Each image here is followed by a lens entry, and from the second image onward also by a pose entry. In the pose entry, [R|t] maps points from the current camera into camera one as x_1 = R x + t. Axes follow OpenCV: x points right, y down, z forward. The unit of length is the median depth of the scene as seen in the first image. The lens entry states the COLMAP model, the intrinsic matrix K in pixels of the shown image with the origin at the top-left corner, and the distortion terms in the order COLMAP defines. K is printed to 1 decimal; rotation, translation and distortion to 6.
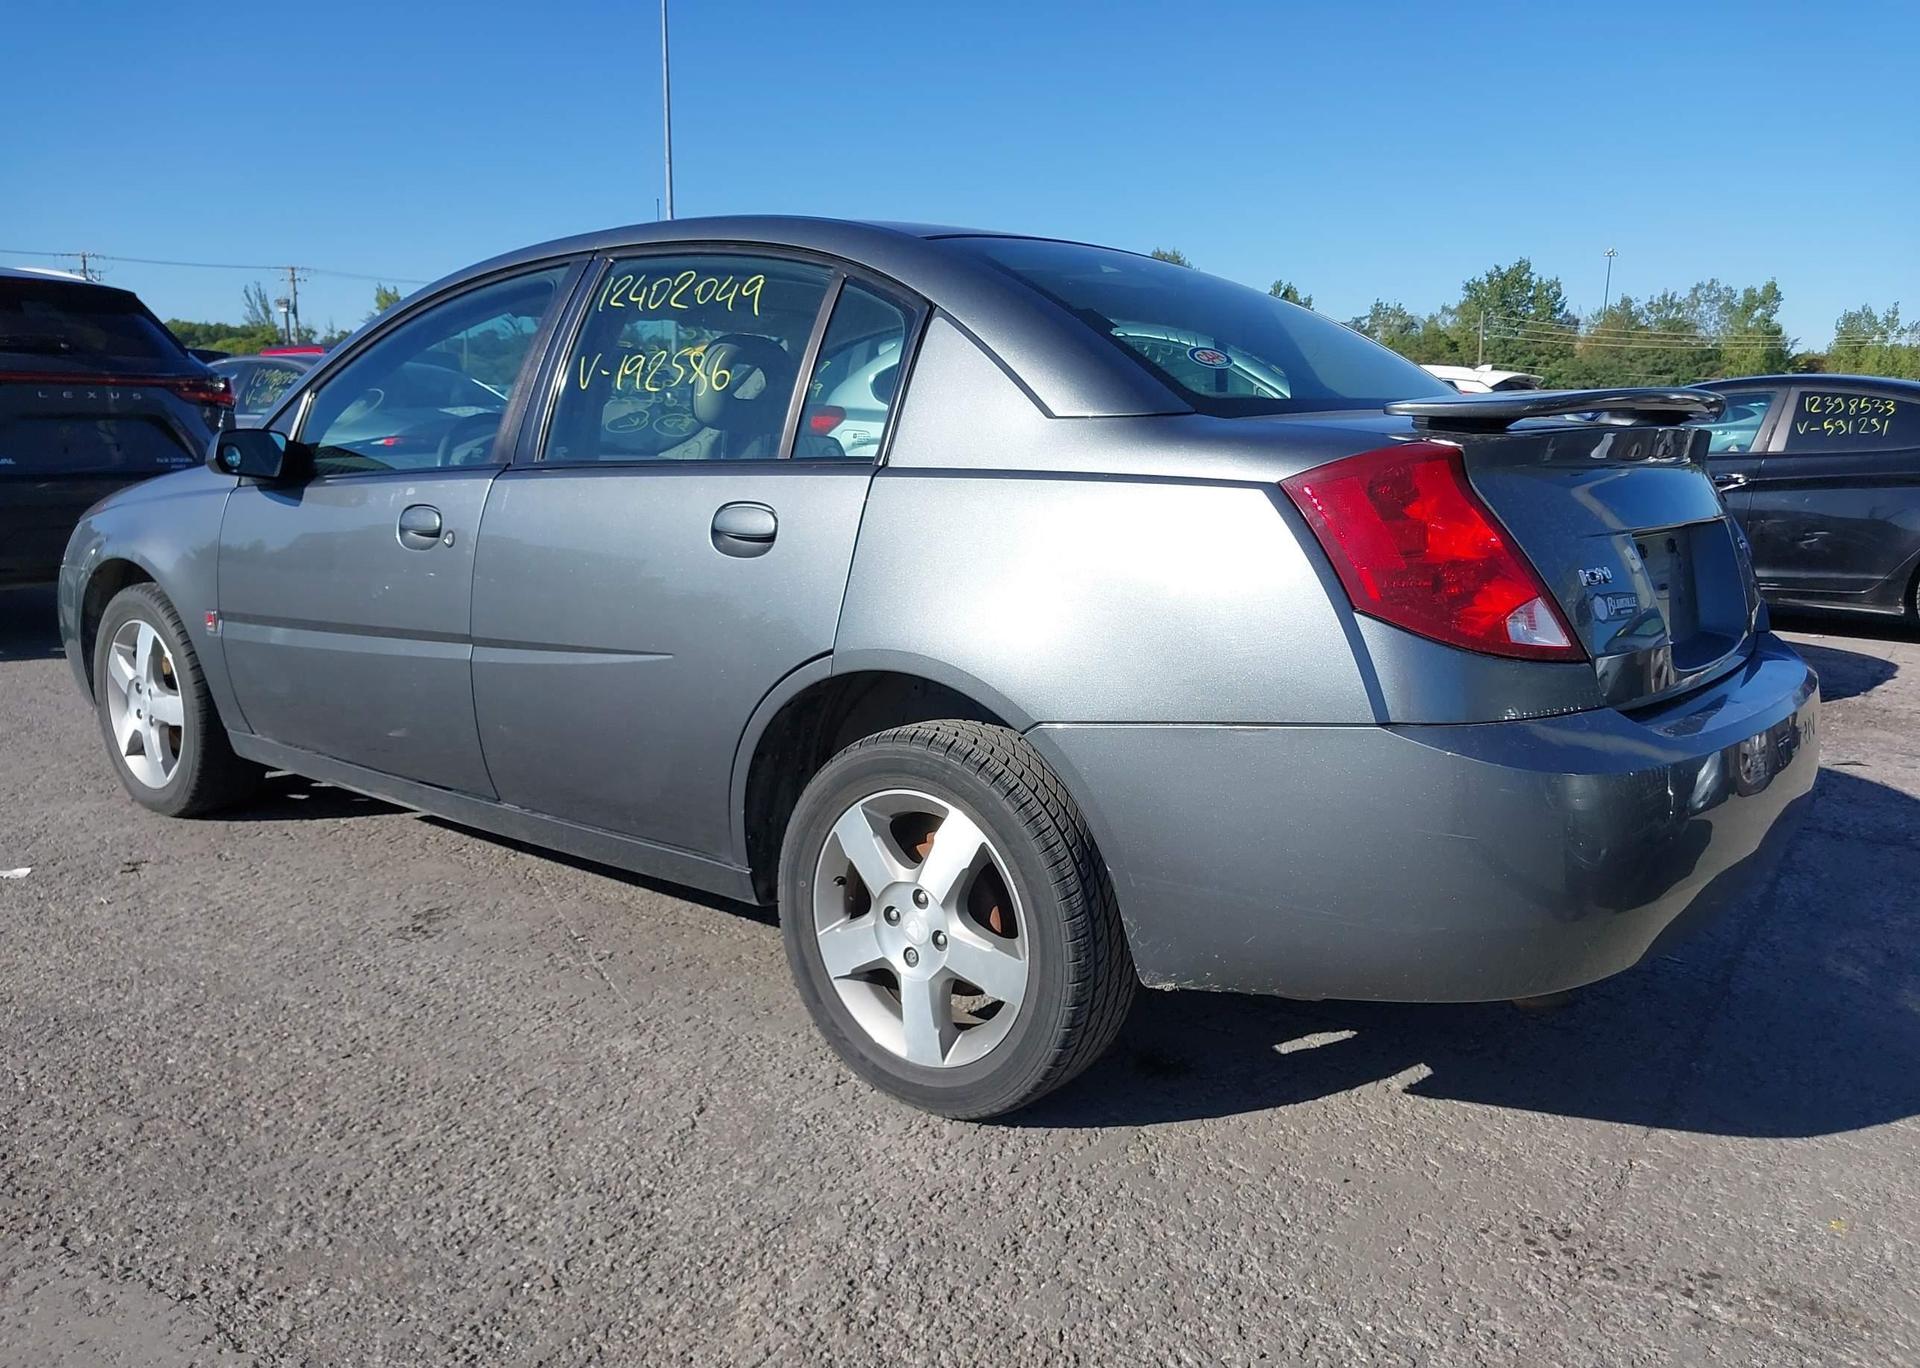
lens RADIAL K [[1495.4, 0, 976.8], [0, 1495.4, 683.9], [0, 0, 1]] dist [0.020018, -0.024120]
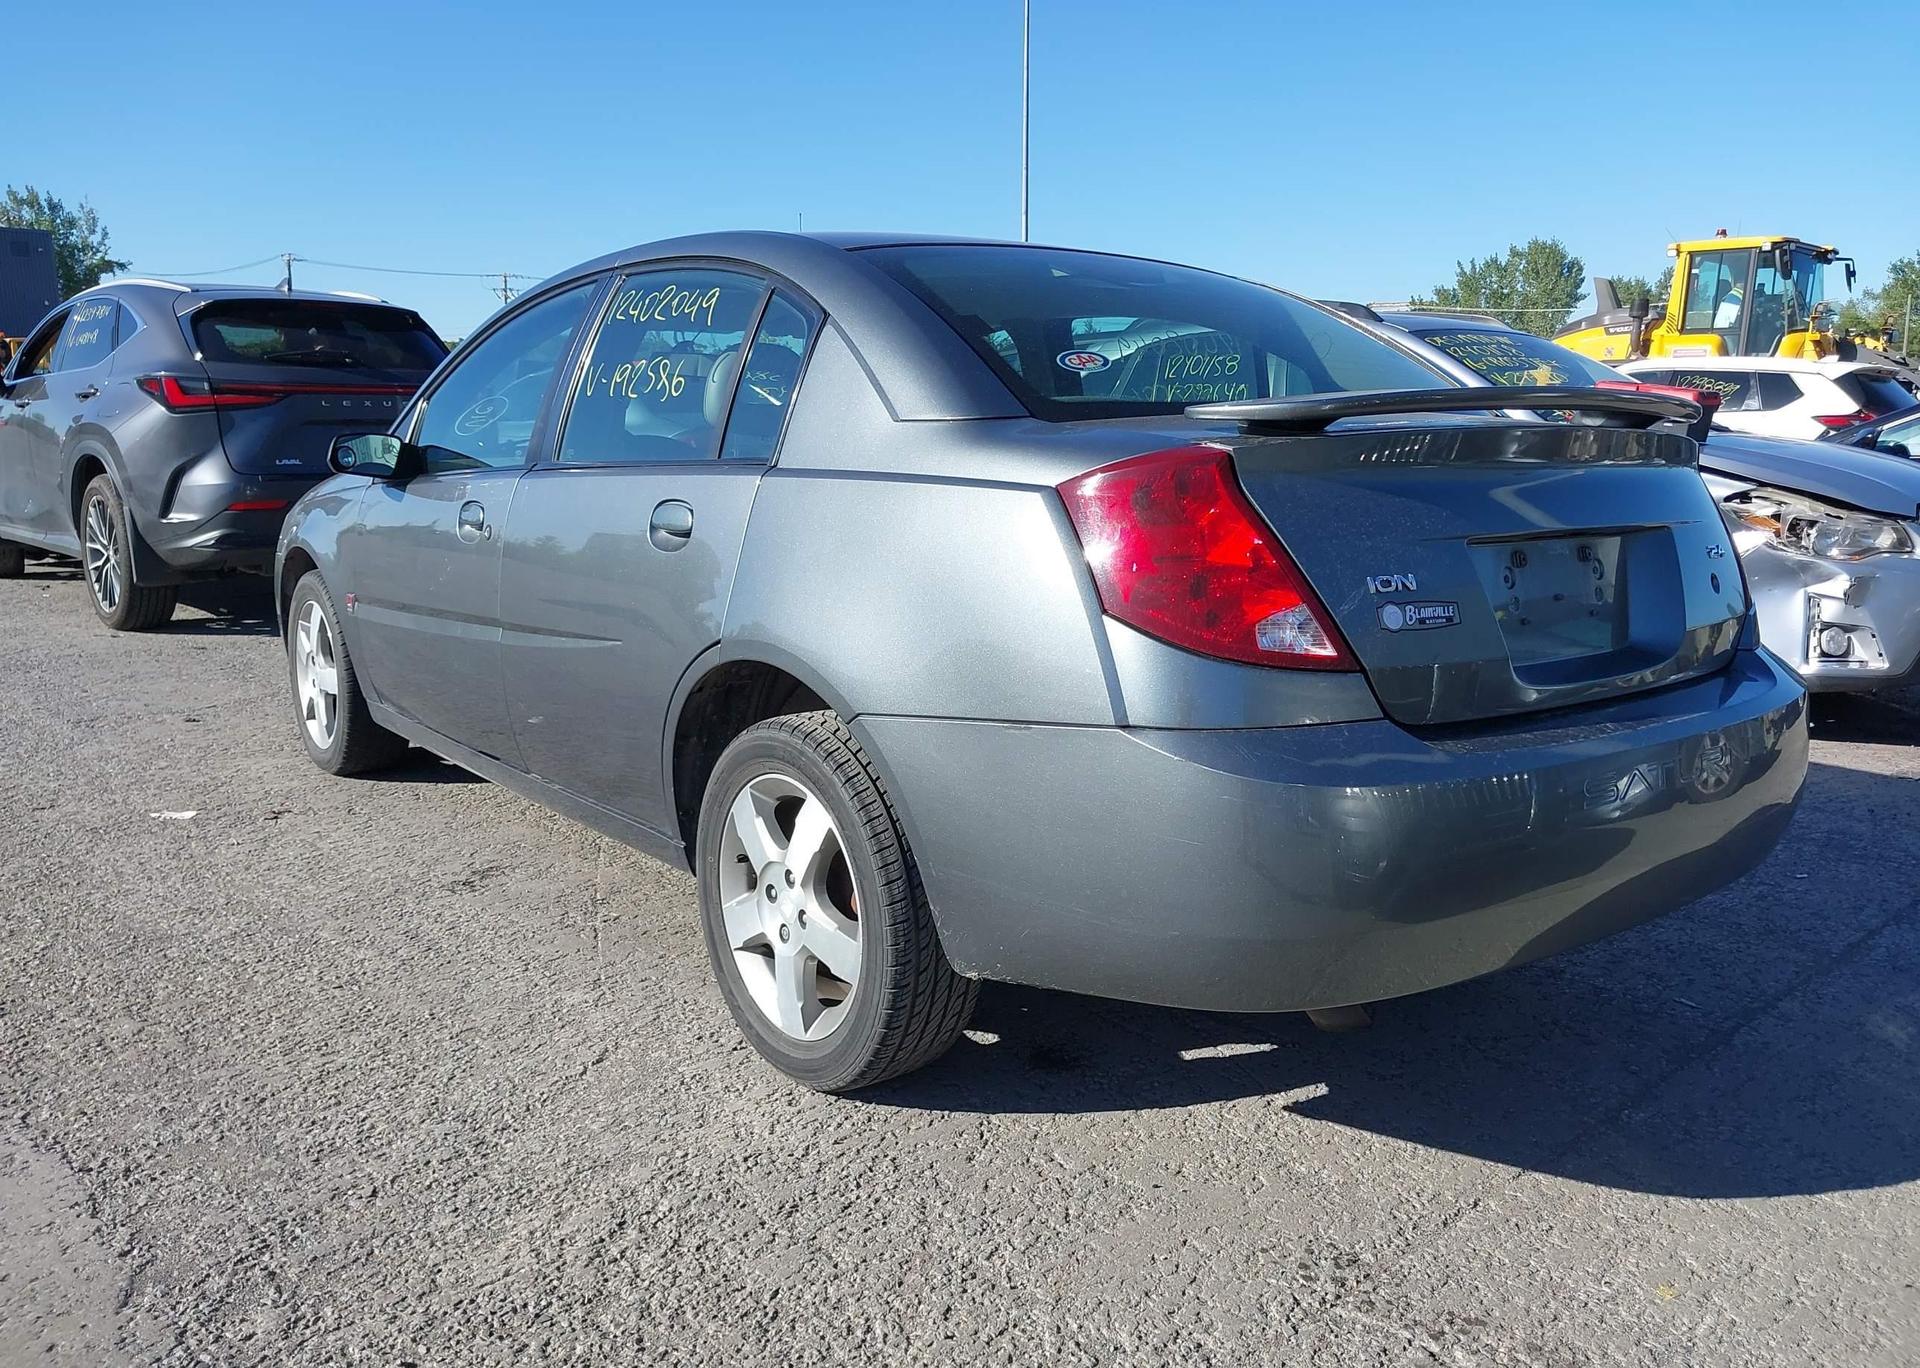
lens RADIAL K [[1495.4, 0, 995.3], [0, 1495.4, 685.0], [0, 0, 1]] dist [0.020018, -0.024120]
pose [[0.974263, 0.033855, -0.222856, 0.328692], [-0.033698, 0.999422, 0.004508, -0.001925], [0.222880, 0.003118, 0.974841, 0.005025]]
